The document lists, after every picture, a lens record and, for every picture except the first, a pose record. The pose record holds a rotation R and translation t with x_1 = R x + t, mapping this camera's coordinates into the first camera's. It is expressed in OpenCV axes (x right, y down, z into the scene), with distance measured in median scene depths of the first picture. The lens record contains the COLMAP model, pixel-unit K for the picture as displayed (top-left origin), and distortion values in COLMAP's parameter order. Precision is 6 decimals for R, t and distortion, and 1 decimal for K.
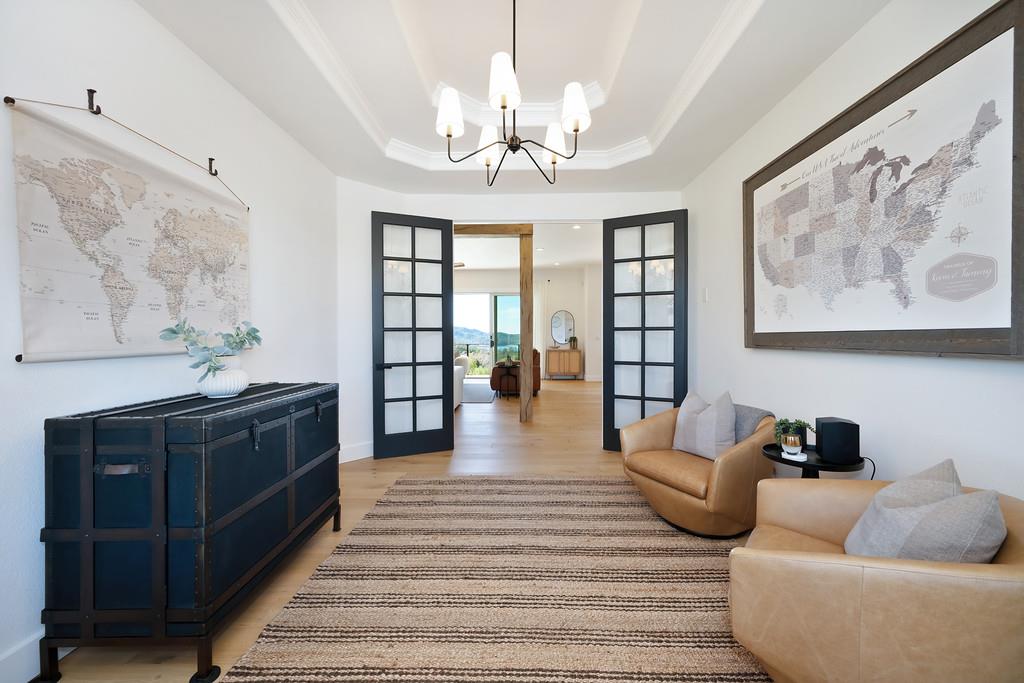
lens RADIAL K [[408.5, 0, 510.2], [0, 408.5, 336.9], [0, 0, 1]] dist [-0.002299, -0.000488]
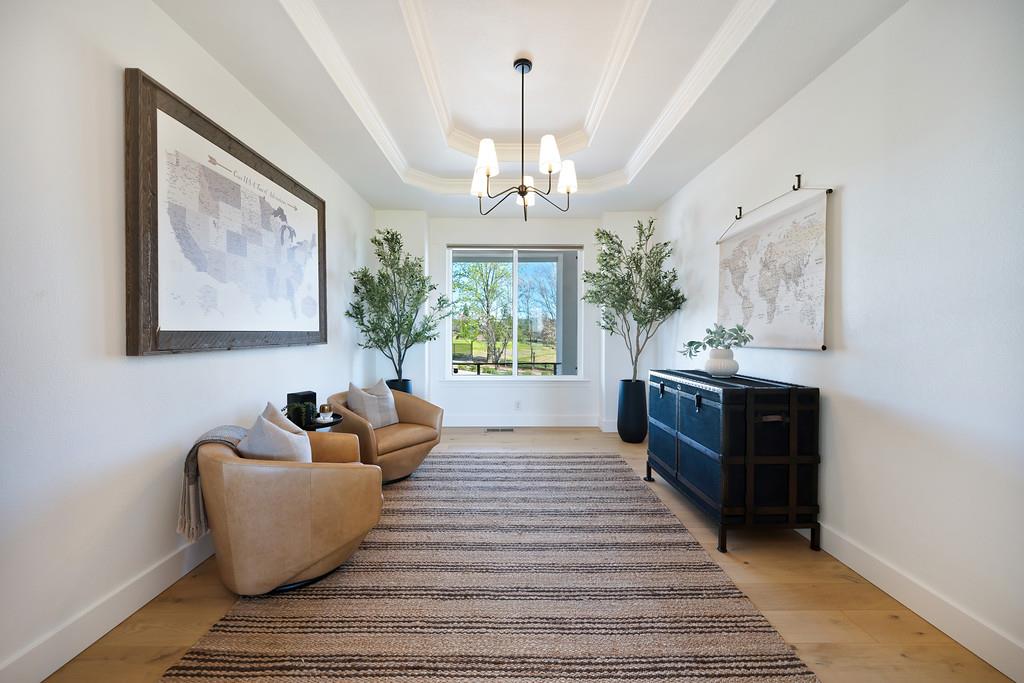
lens RADIAL K [[408.5, 0, 511.9], [0, 408.5, 340.3], [0, 0, 1]] dist [-0.002299, -0.000488]
pose [[-0.999373, -0.000477, -0.035395, 0.084779], [-0.001149, 0.999819, 0.018968, -0.009826], [0.035380, 0.018997, -0.999193, 2.138840]]
